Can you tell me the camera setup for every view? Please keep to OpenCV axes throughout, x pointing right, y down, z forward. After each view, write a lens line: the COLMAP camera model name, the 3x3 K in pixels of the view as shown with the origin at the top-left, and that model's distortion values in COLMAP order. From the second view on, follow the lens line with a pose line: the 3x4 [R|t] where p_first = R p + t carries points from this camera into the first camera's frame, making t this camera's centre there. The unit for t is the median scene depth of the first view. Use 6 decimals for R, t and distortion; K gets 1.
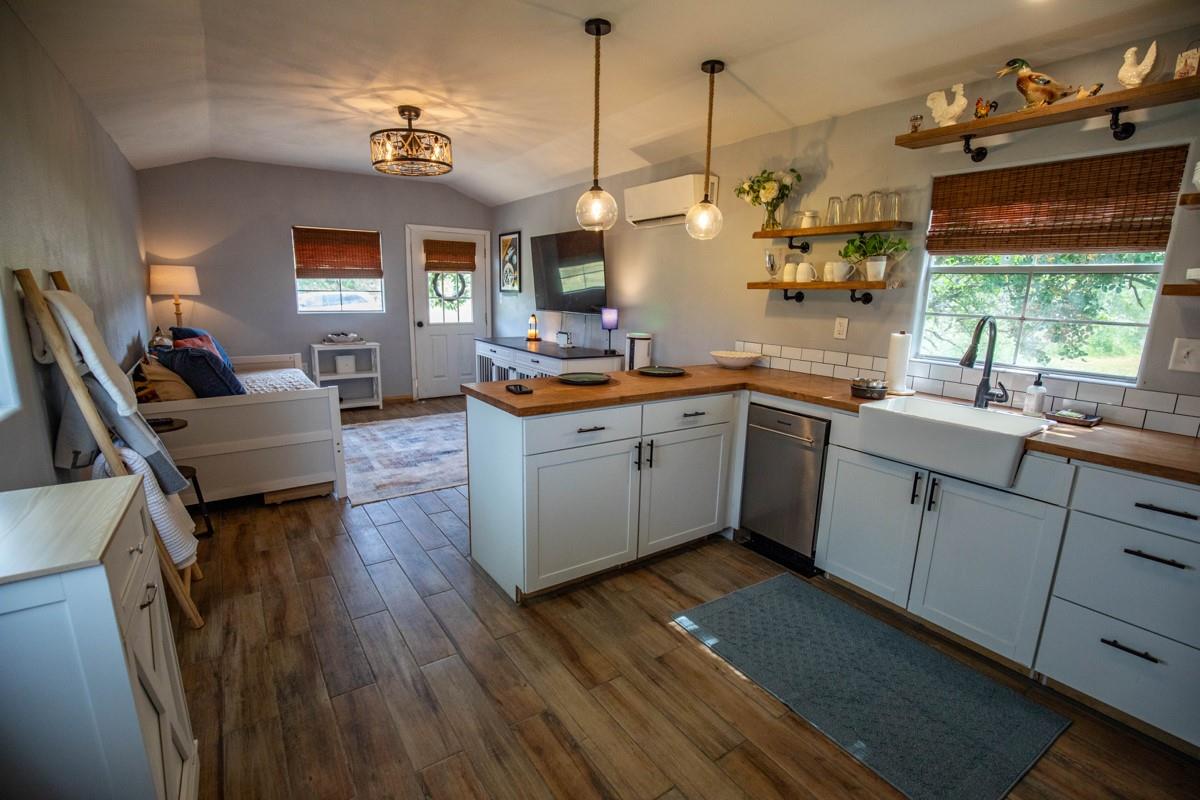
lens RADIAL K [[548.4, 0, 606.4], [0, 548.4, 400.5], [0, 0, 1]] dist [-0.002351, 0.000333]
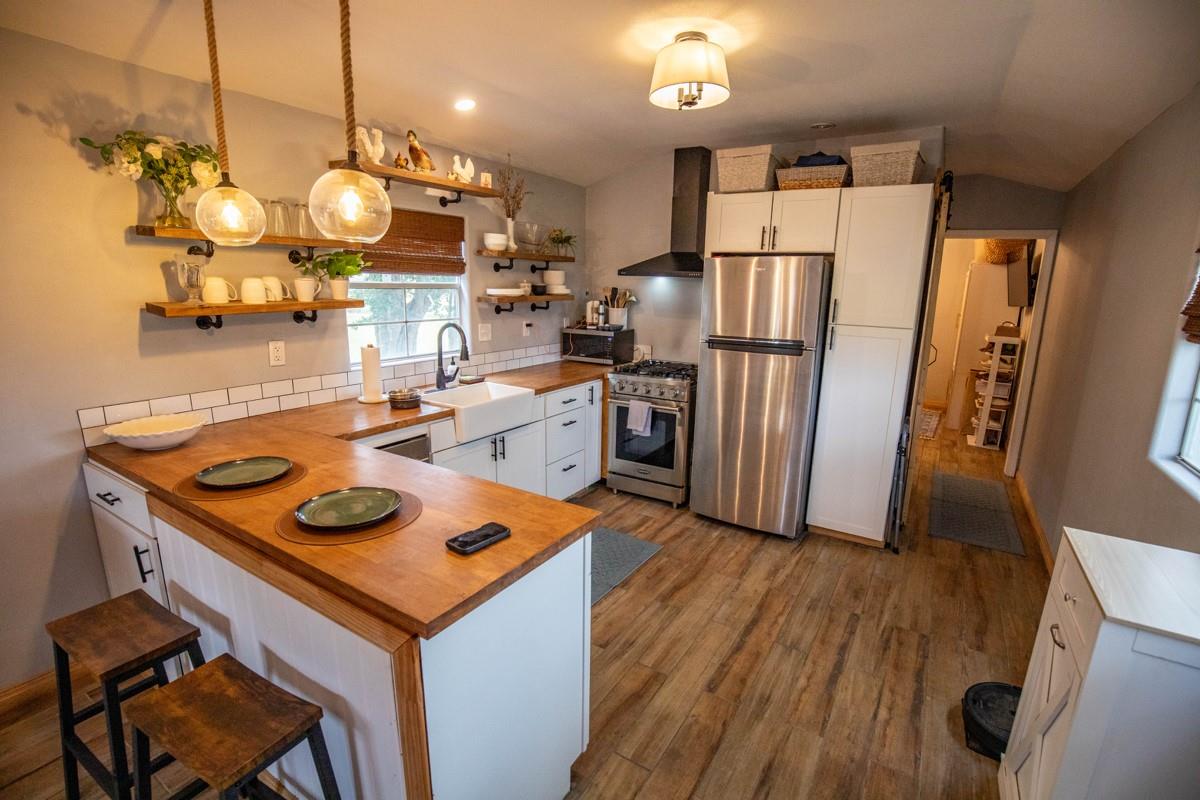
lens RADIAL K [[548.4, 0, 608.0], [0, 548.4, 404.1], [0, 0, 1]] dist [-0.002351, 0.000333]
pose [[-0.386710, -0.232379, 0.892444, -0.801847], [0.158455, 0.936597, 0.312536, -0.354915], [-0.908486, 0.262273, -0.325370, 1.215467]]
